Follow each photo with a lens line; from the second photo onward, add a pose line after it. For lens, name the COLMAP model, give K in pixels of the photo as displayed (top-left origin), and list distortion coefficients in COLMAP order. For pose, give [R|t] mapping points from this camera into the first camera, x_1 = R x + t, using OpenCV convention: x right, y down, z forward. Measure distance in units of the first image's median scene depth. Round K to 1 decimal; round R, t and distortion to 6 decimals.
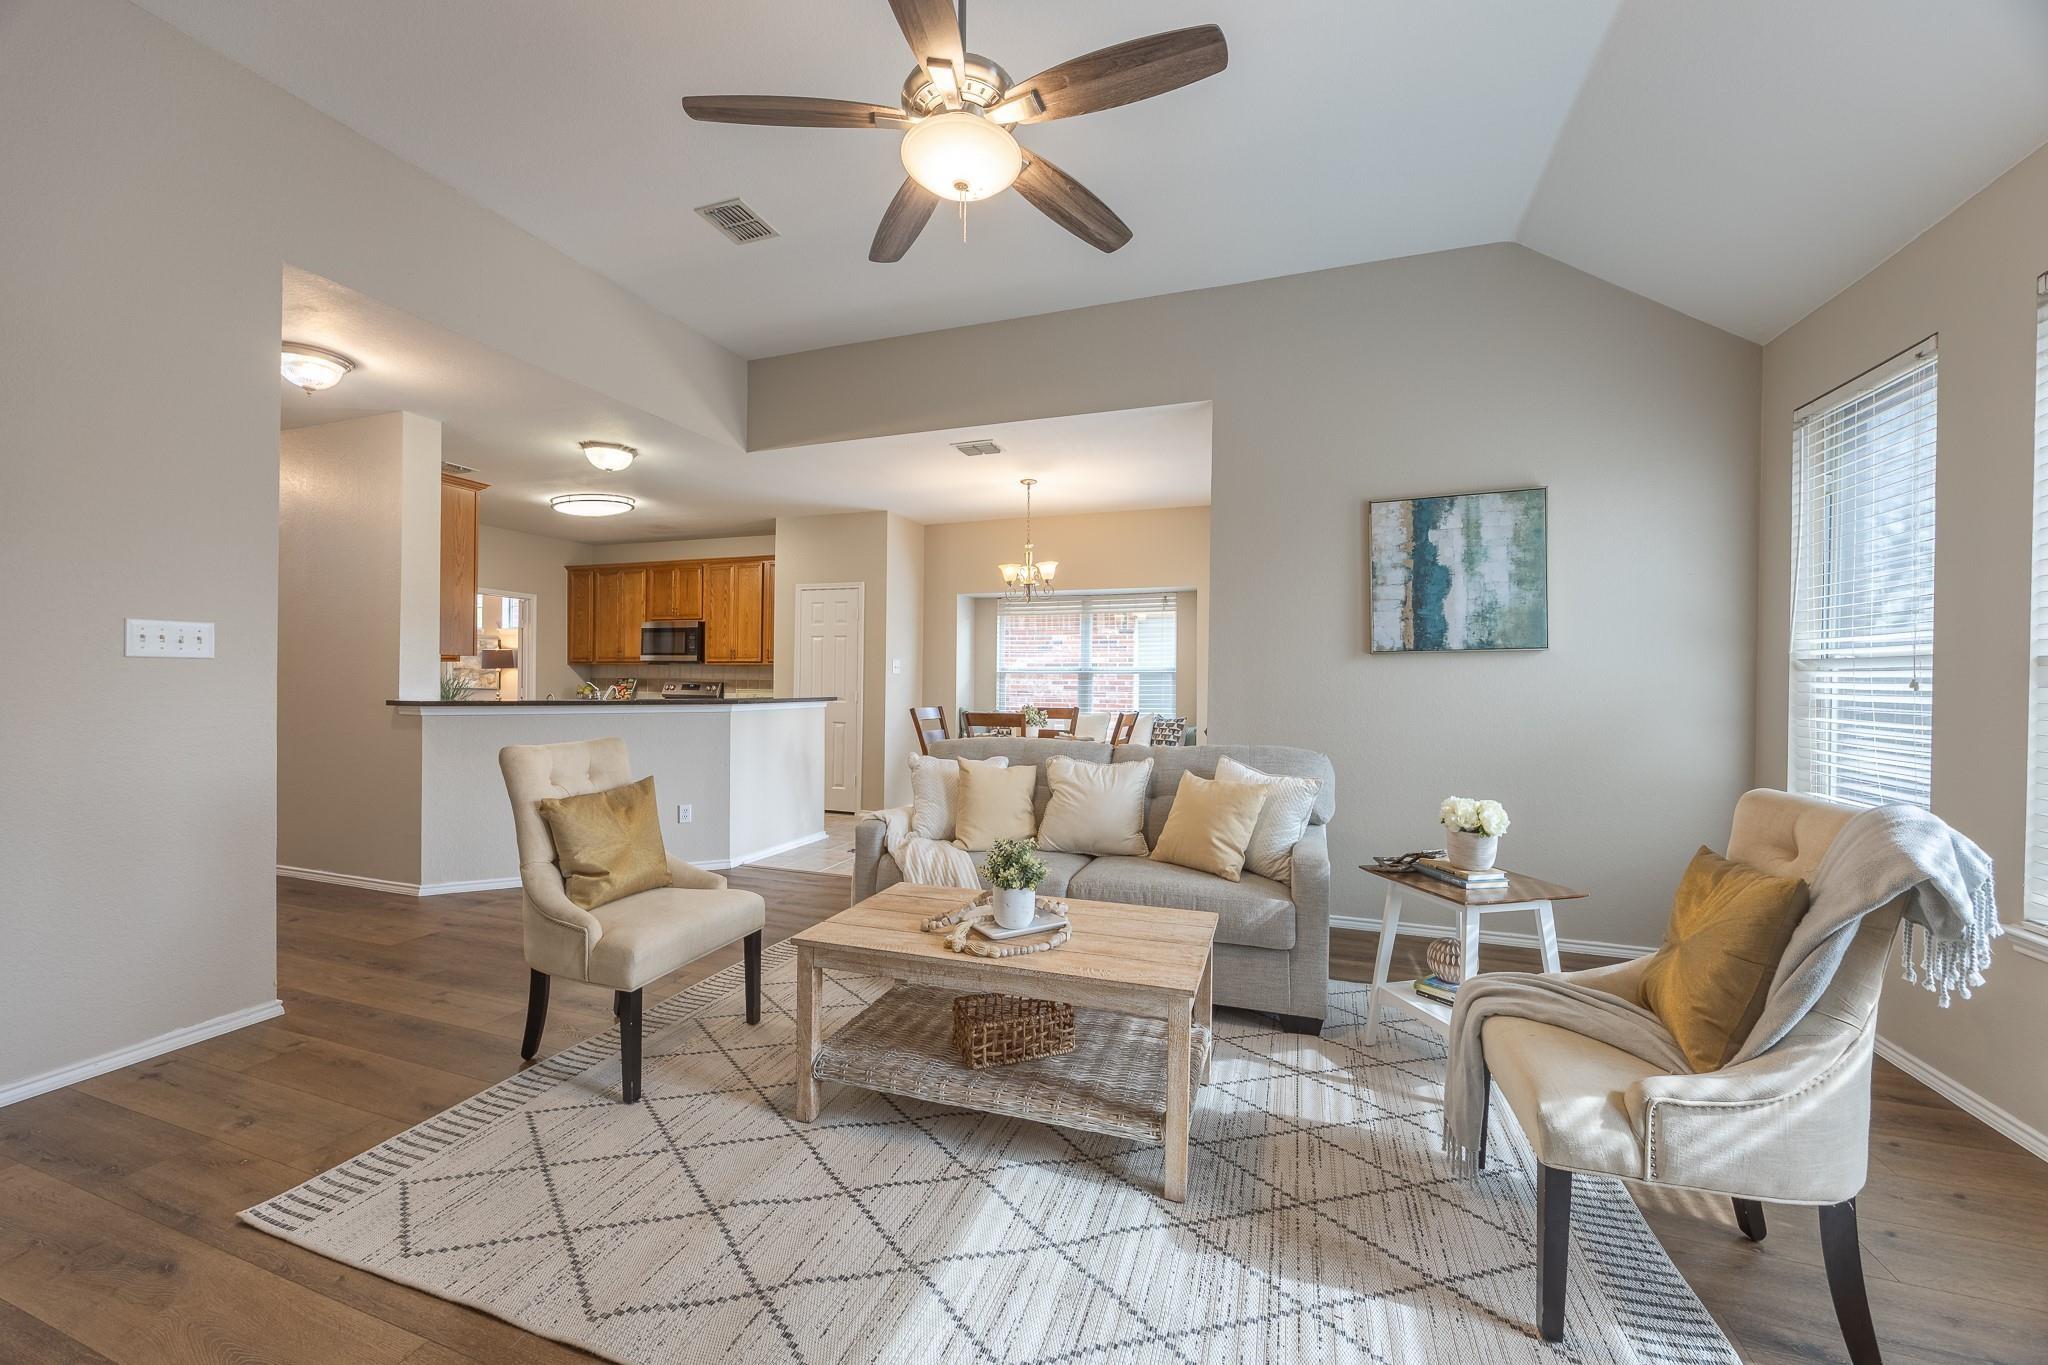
lens RADIAL K [[782.8, 0, 1027.2], [0, 782.8, 679.9], [0, 0, 1]] dist [-0.001531, 0.000247]
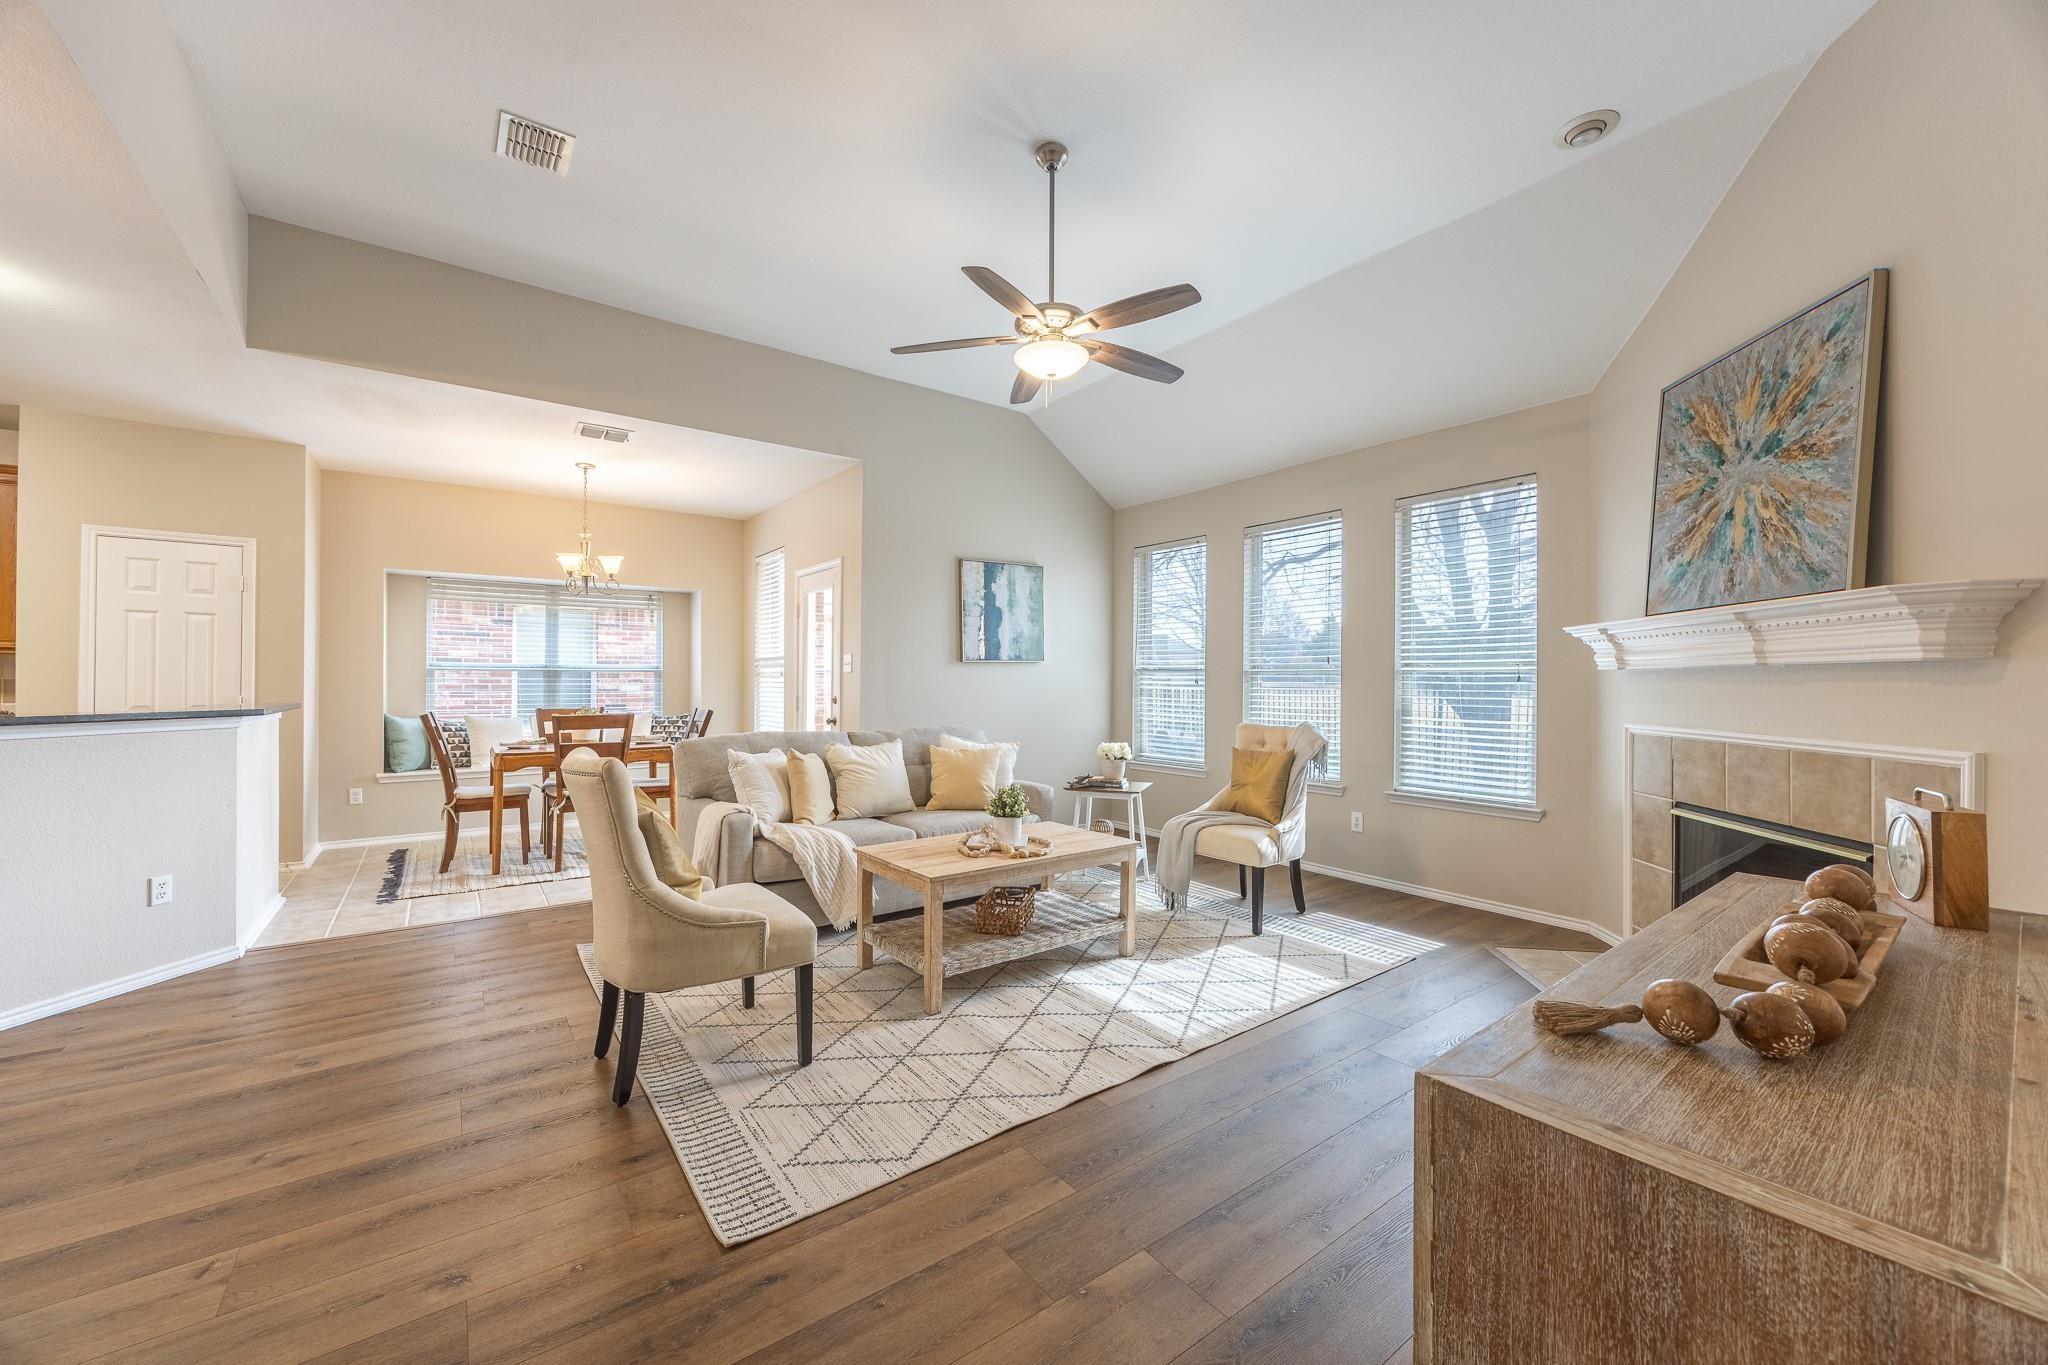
lens RADIAL K [[782.8, 0, 1025.5], [0, 782.8, 680.1], [0, 0, 1]] dist [-0.001531, 0.000247]
pose [[0.557540, -0.003364, 0.830143, -0.776394], [-0.001134, 0.999988, 0.004814, -0.006403], [-0.830149, -0.003625, 0.557529, 0.078262]]
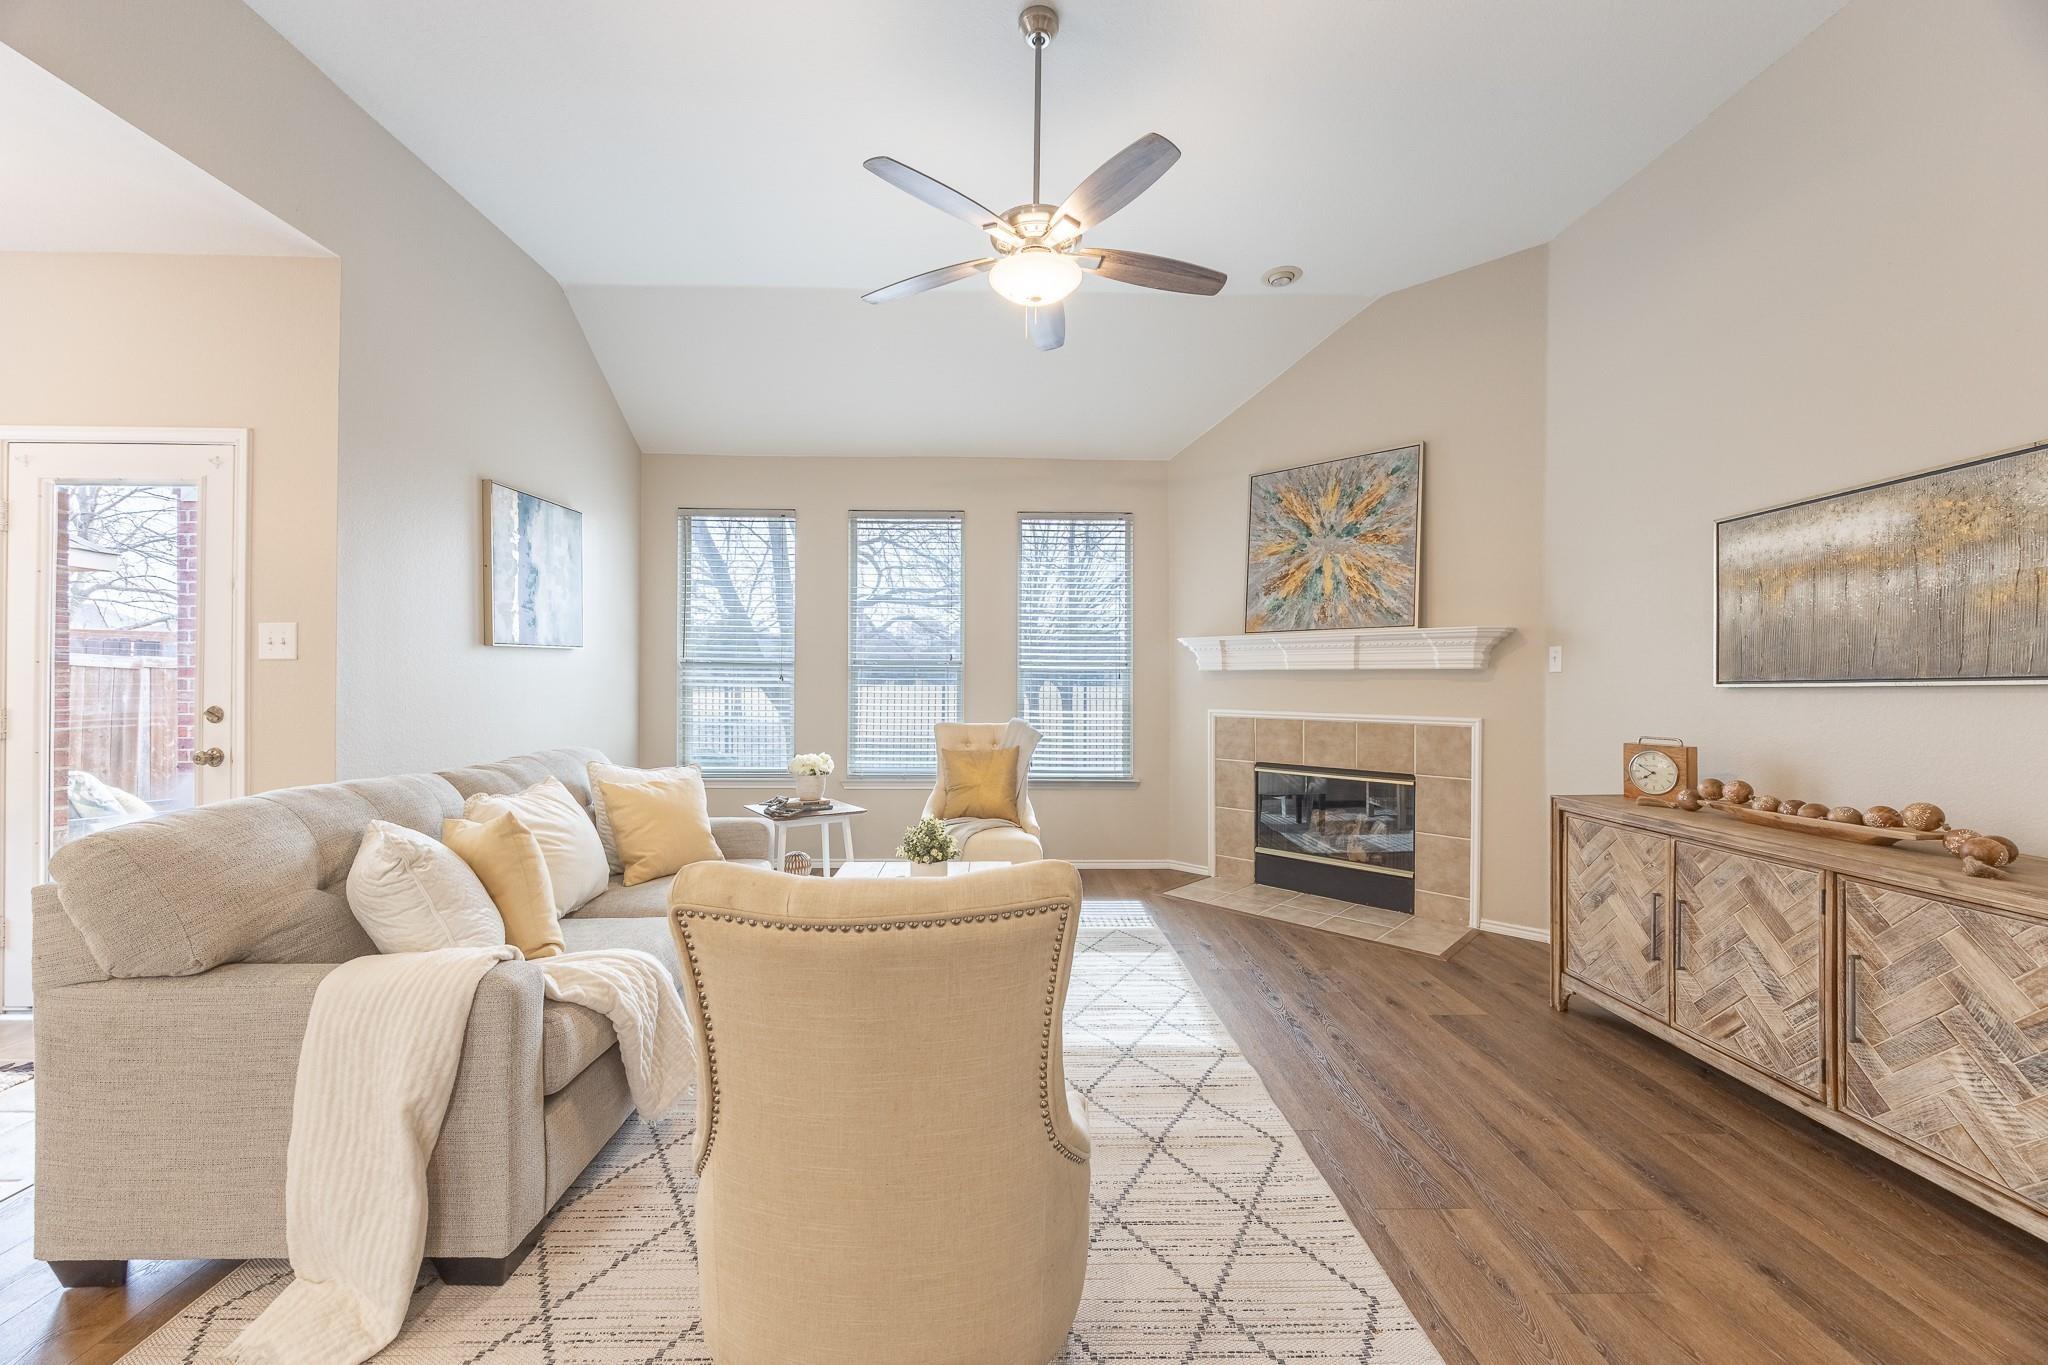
lens RADIAL K [[782.8, 0, 1021.7], [0, 782.8, 683.3], [0, 0, 1]] dist [-0.001531, 0.000247]
pose [[-0.351505, -0.012584, 0.936101, -0.692121], [-0.008719, 0.999910, 0.010168, -0.004847], [-0.936145, -0.004588, -0.351584, 0.789463]]
